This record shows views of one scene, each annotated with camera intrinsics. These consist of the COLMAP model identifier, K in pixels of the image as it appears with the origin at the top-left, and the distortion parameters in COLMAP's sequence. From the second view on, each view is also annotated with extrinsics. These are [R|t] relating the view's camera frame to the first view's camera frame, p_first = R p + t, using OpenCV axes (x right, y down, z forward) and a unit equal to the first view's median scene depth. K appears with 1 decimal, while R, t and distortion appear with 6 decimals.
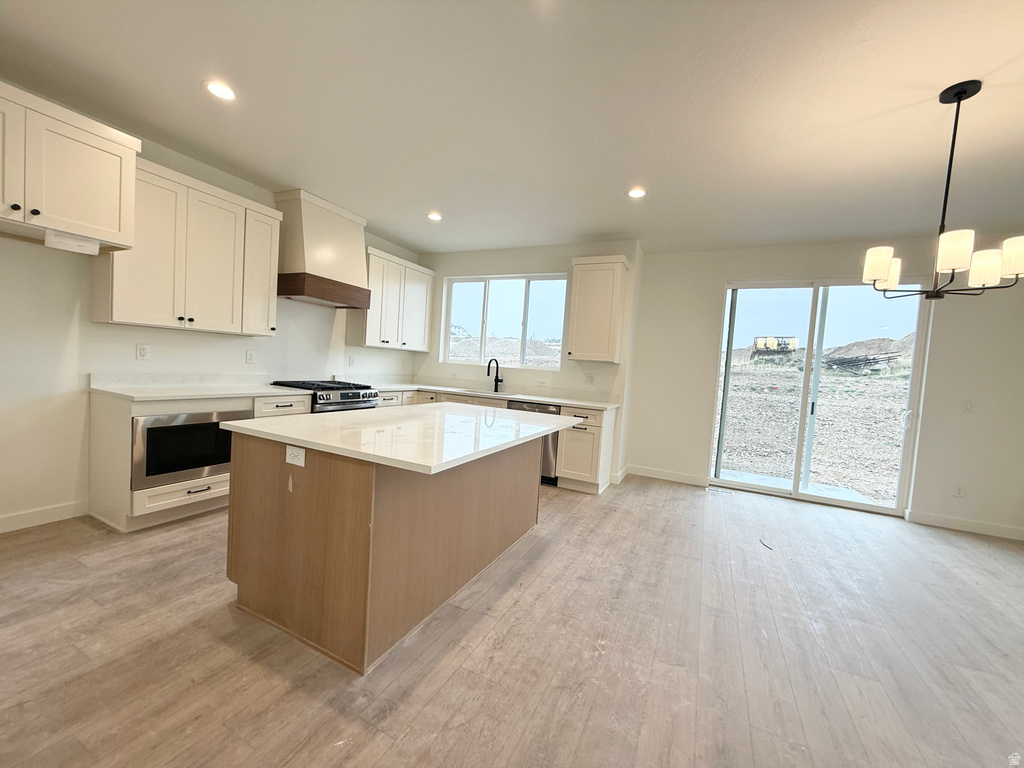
lens RADIAL K [[406.3, 0, 509.4], [0, 406.3, 384.6], [0, 0, 1]] dist [-0.000517, 0.000353]
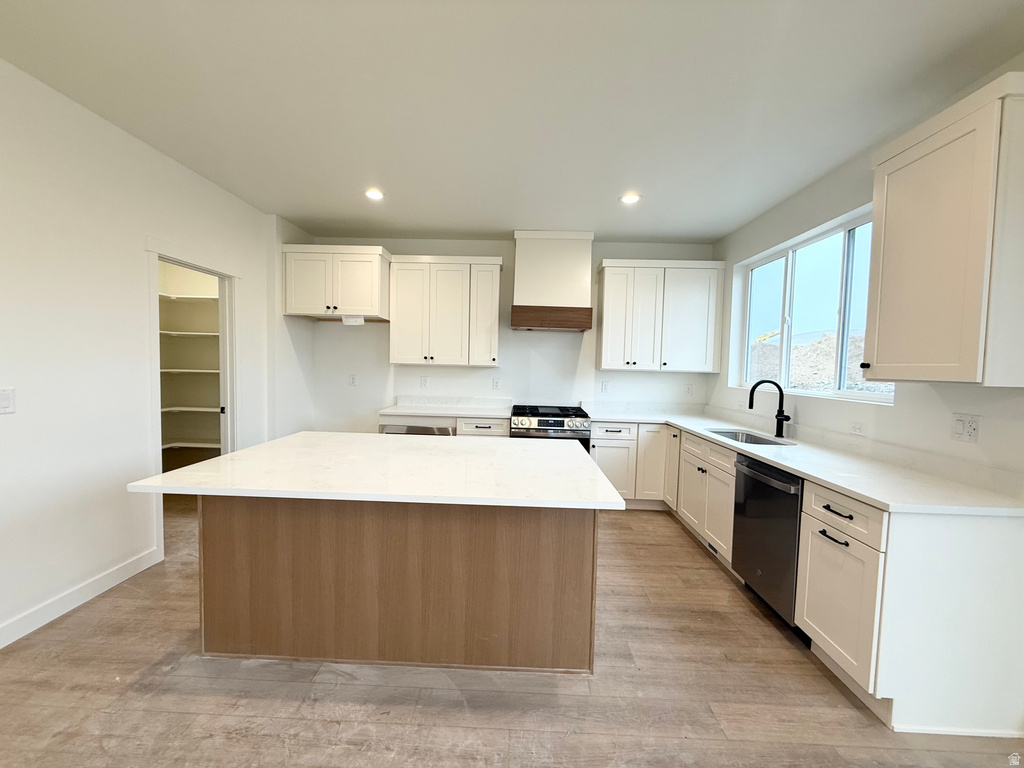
lens RADIAL K [[406.3, 0, 509.8], [0, 406.3, 385.4], [0, 0, 1]] dist [-0.000517, 0.000353]
pose [[0.416687, -0.009967, -0.908996, 0.422042], [-0.042989, 0.998605, -0.030656, -0.026589], [0.908033, 0.051851, 0.415677, 0.497206]]
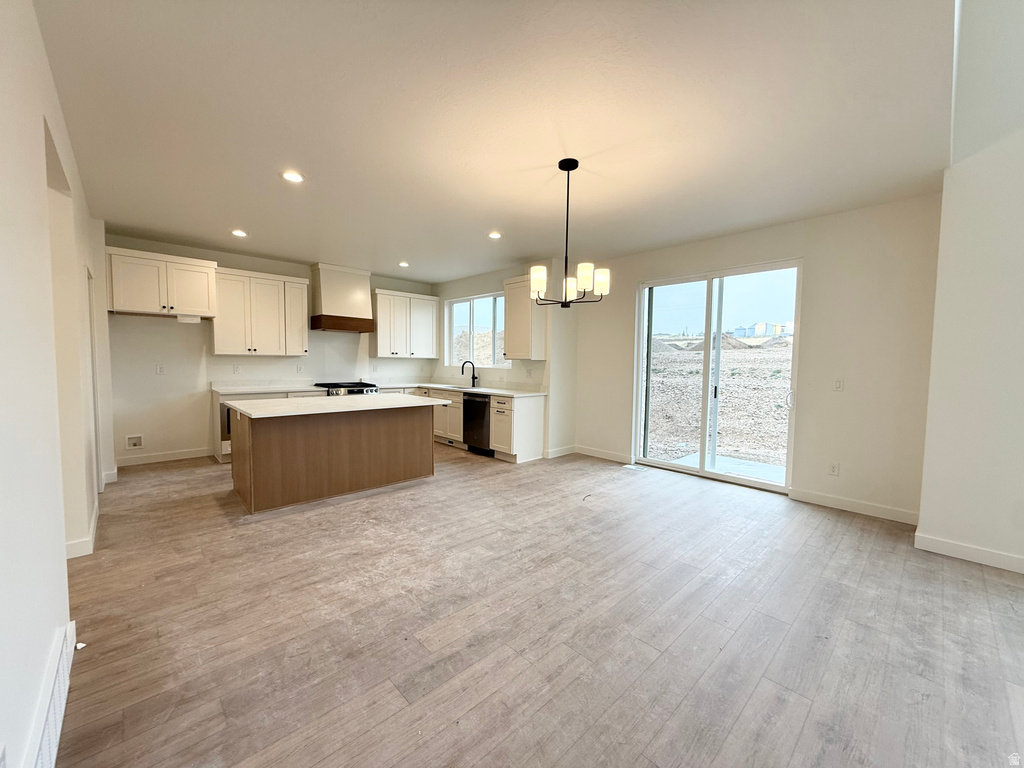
lens RADIAL K [[406.3, 0, 509.9], [0, 406.3, 383.7], [0, 0, 1]] dist [-0.000517, 0.000353]
pose [[0.934914, -0.033805, -0.353260, 0.660989], [0.031294, 0.999428, -0.012817, 0.035334], [0.353491, 0.000928, 0.935437, -0.205923]]
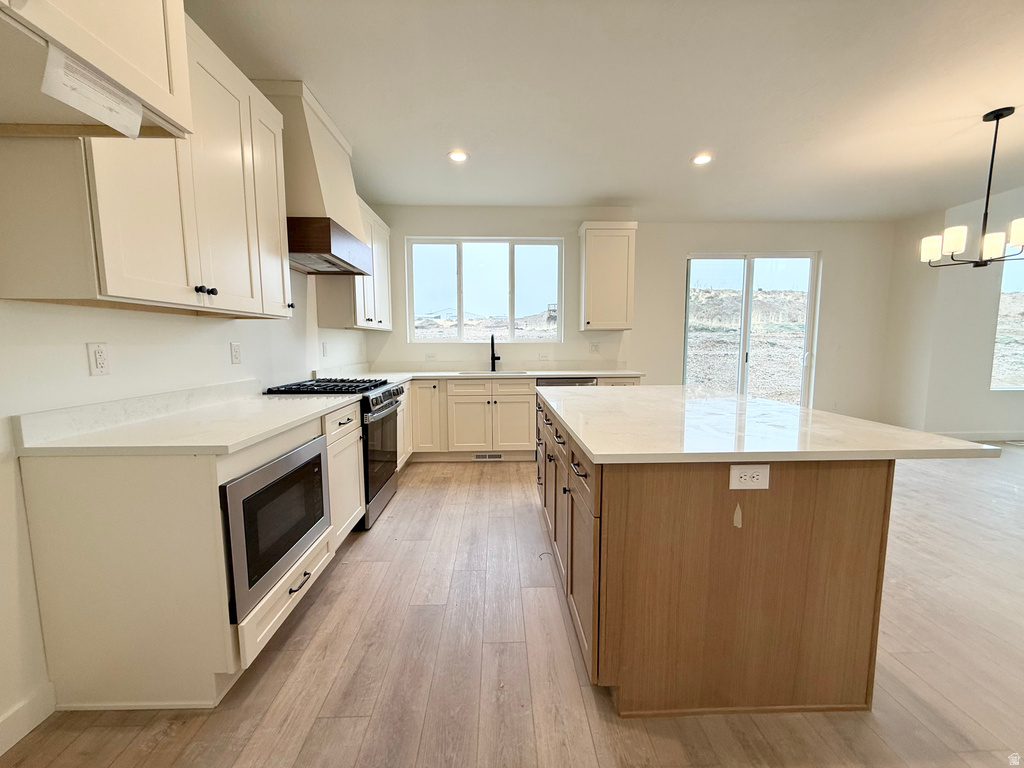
lens RADIAL K [[406.3, 0, 510.0], [0, 406.3, 385.0], [0, 0, 1]] dist [-0.000517, 0.000353]
pose [[0.881021, -0.119125, 0.457834, -0.513894], [0.087123, 0.992080, 0.090478, -0.036781], [-0.464986, -0.039825, 0.884422, 0.243356]]
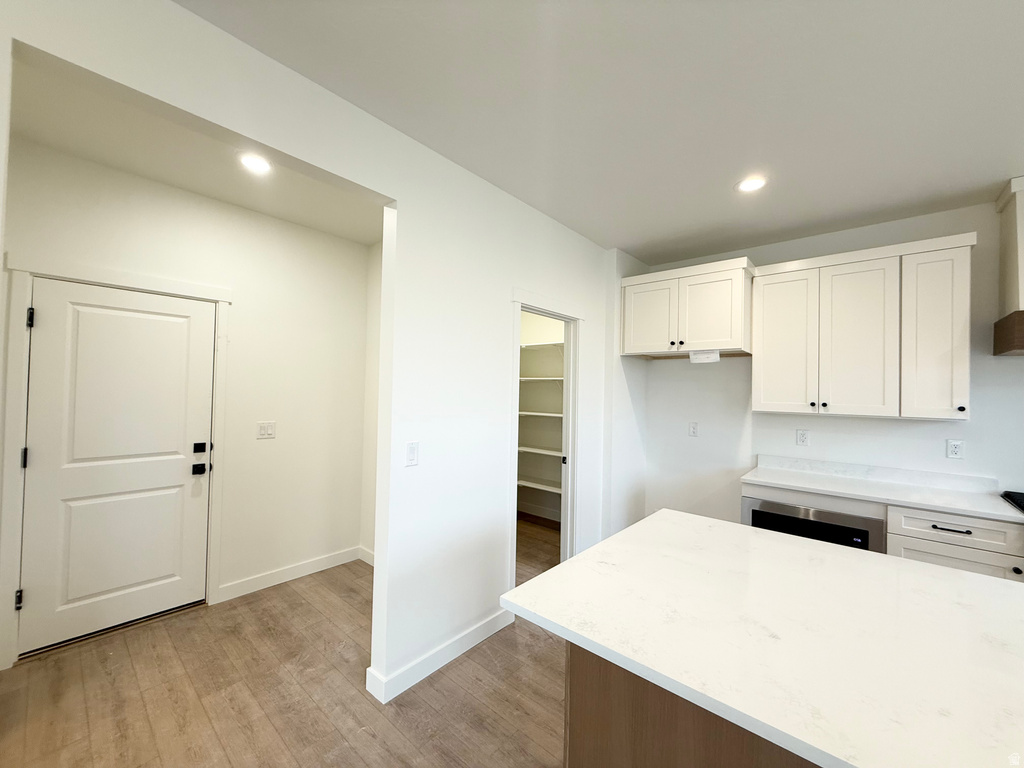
lens RADIAL K [[406.3, 0, 510.9], [0, 406.3, 384.8], [0, 0, 1]] dist [-0.000517, 0.000353]
pose [[-0.254489, -0.089878, -0.962890, 0.214585], [-0.089346, 0.993599, -0.069131, -0.056554], [0.962940, 0.068438, -0.260890, 0.407009]]
